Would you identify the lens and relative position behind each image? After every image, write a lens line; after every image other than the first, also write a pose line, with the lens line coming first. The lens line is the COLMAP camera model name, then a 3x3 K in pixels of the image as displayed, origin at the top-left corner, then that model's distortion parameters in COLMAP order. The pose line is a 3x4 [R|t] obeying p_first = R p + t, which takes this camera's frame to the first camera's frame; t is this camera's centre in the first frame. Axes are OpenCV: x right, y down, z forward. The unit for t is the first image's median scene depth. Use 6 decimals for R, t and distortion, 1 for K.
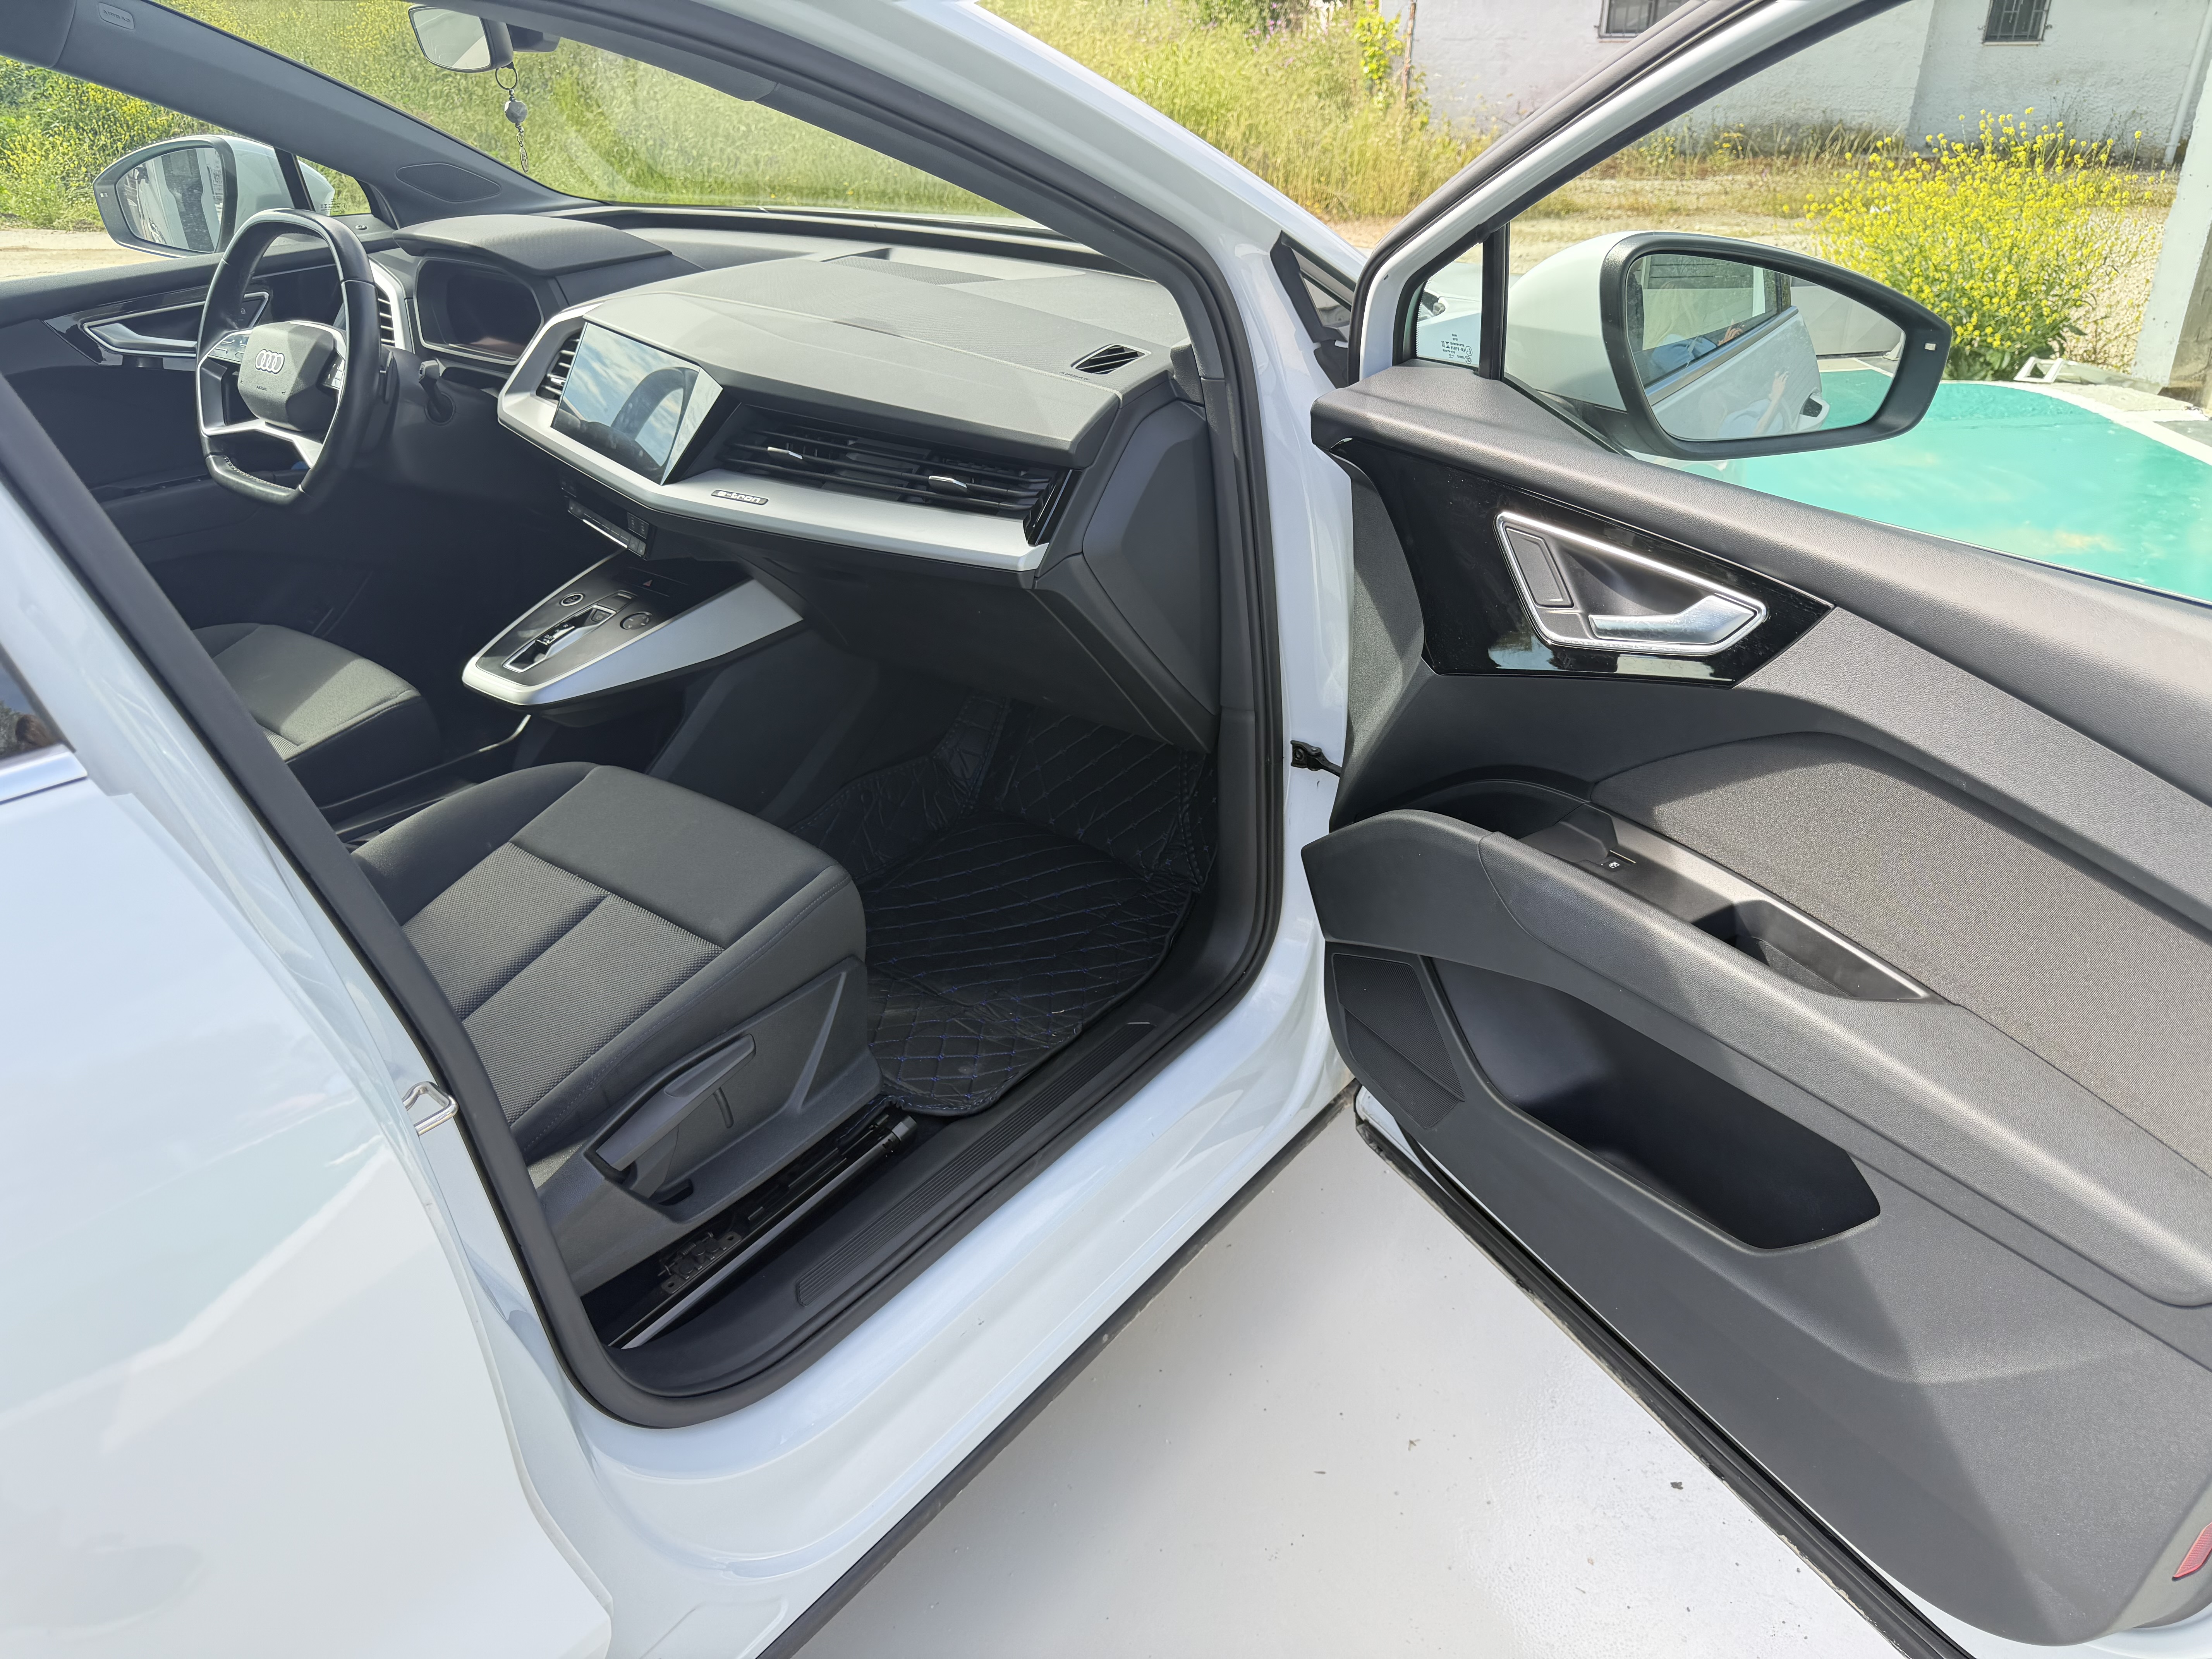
lens RADIAL K [[1565.3, 0, 1106.0], [0, 1565.3, 829.5], [0, 0, 1]] dist [-0.000066, -0.001482]
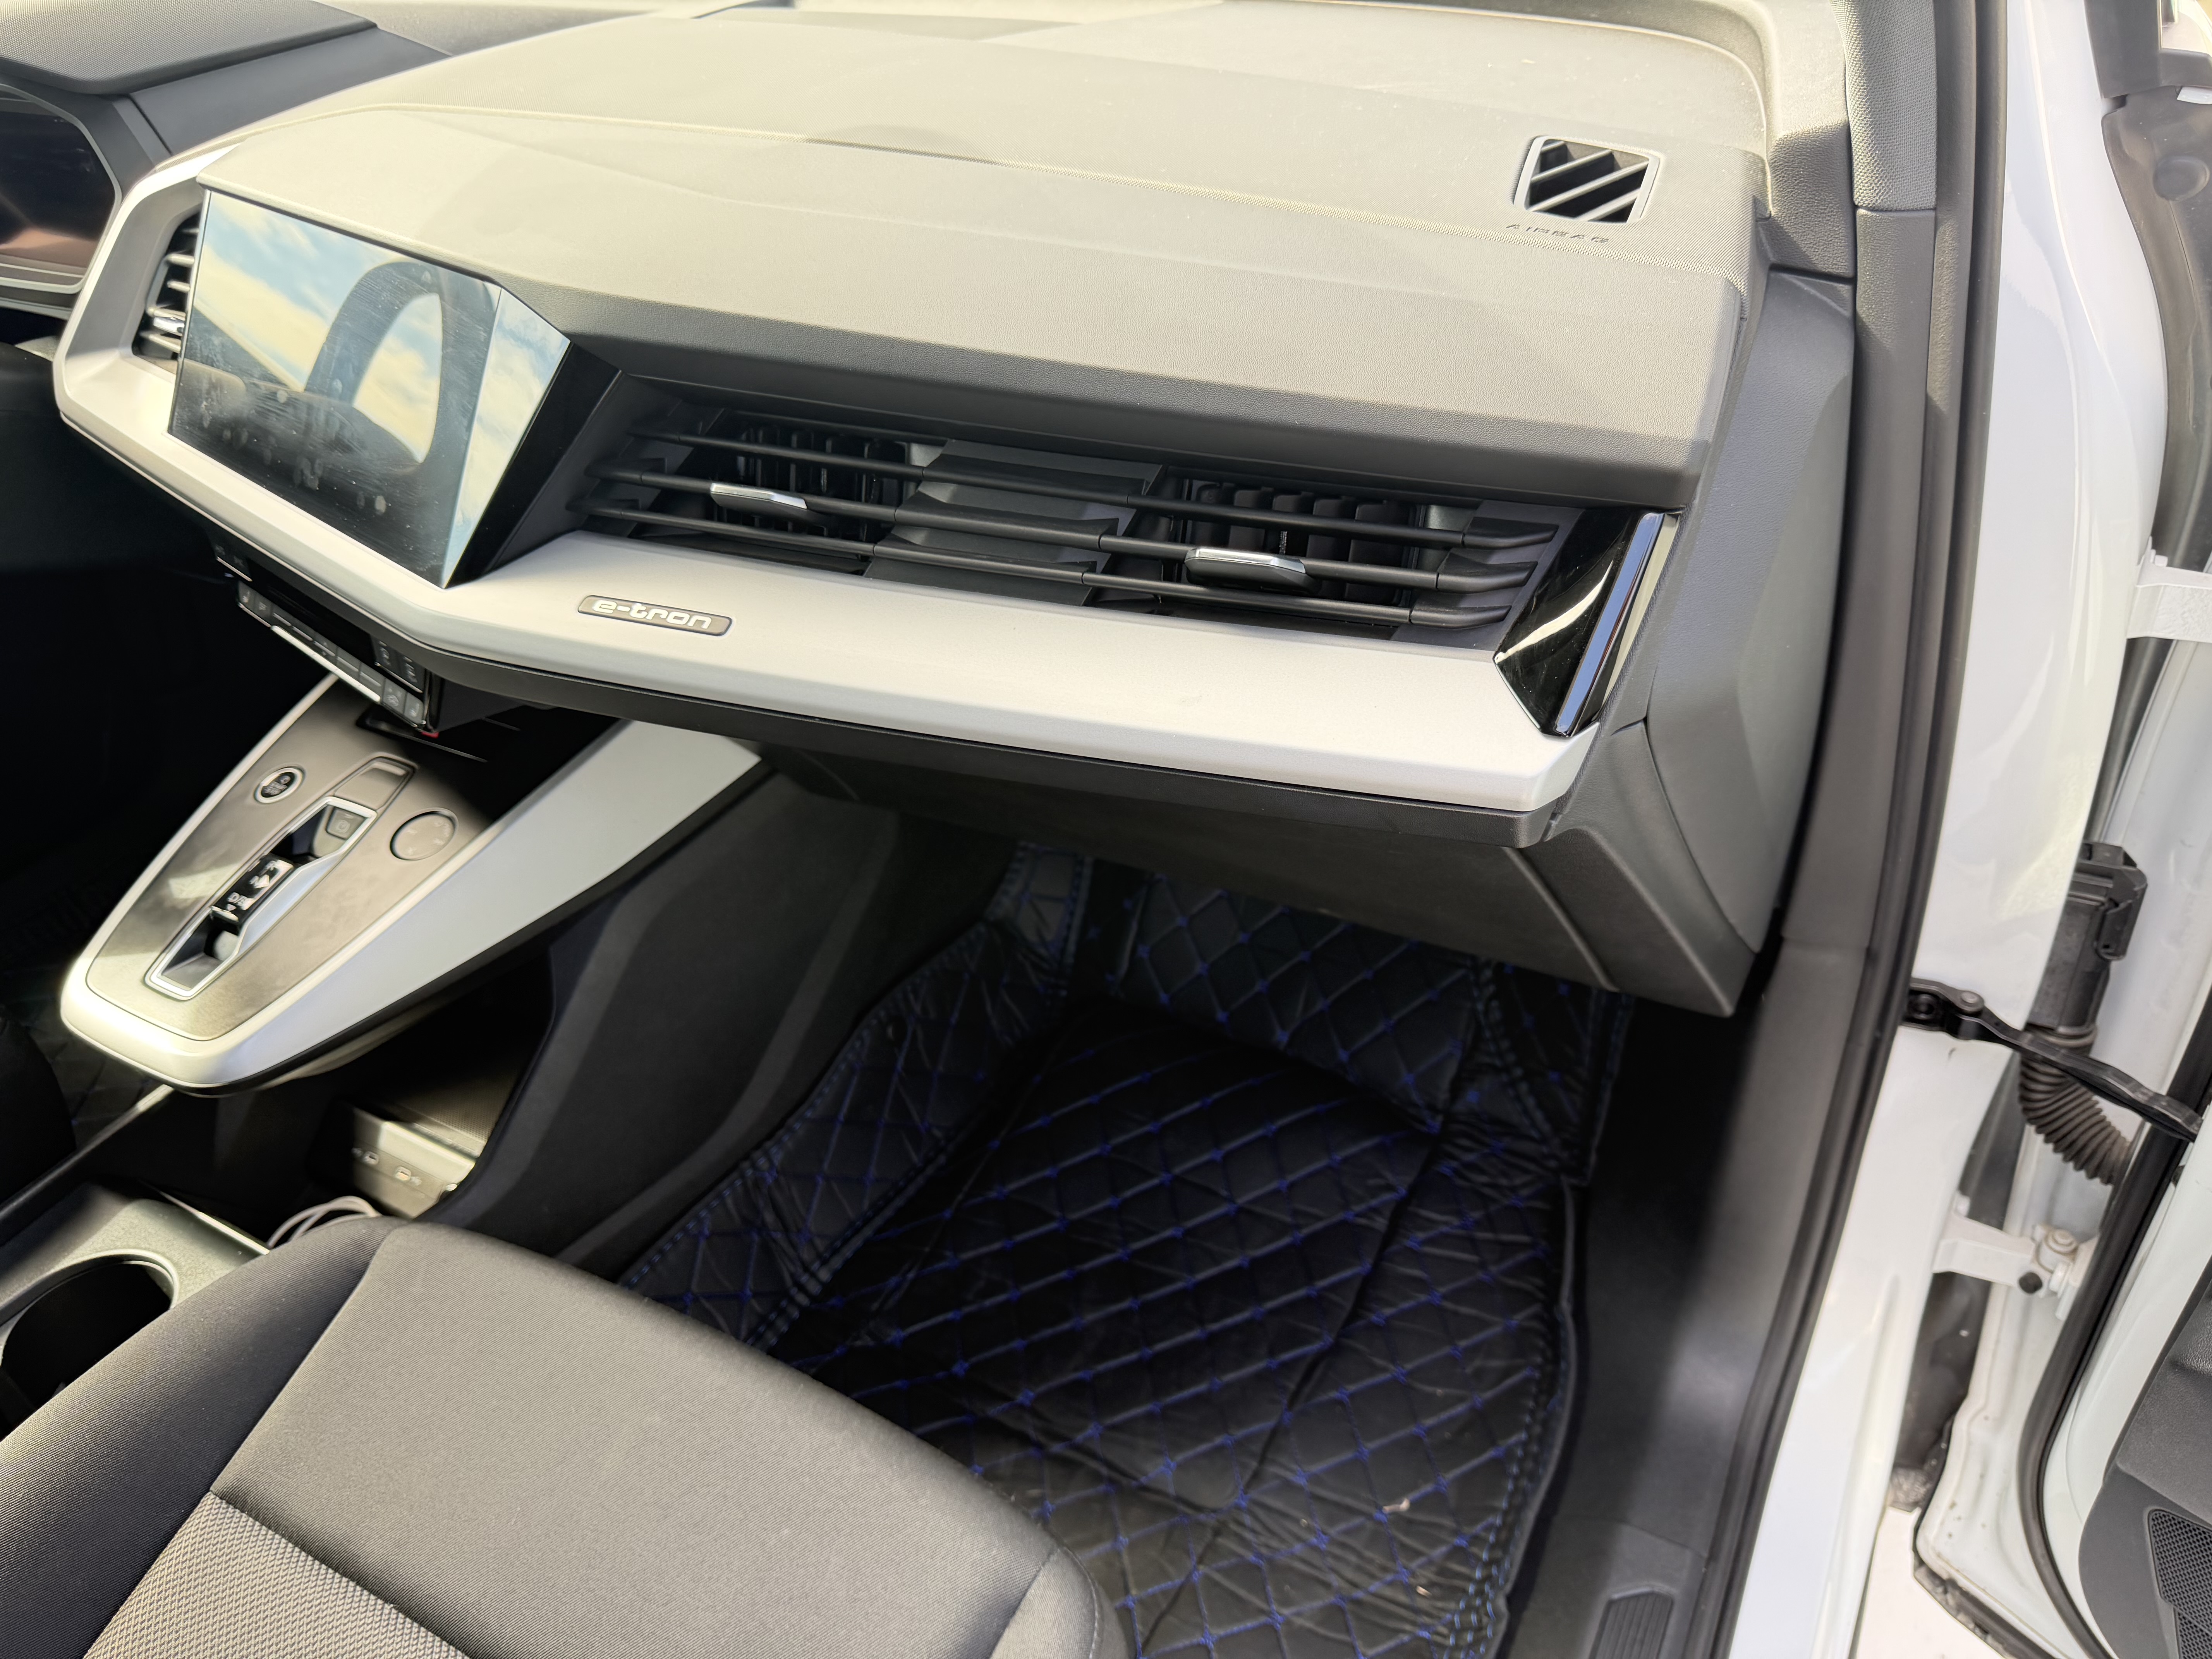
lens RADIAL K [[1611.5, 0, 1071.8], [0, 1611.5, 826.8], [0, 0, 1]] dist [-0.000238, 0.001537]
pose [[0.988870, -0.125195, 0.080390, -0.147500], [0.115591, 0.986654, 0.114683, -0.170208], [-0.093674, -0.104114, 0.990144, 0.505195]]
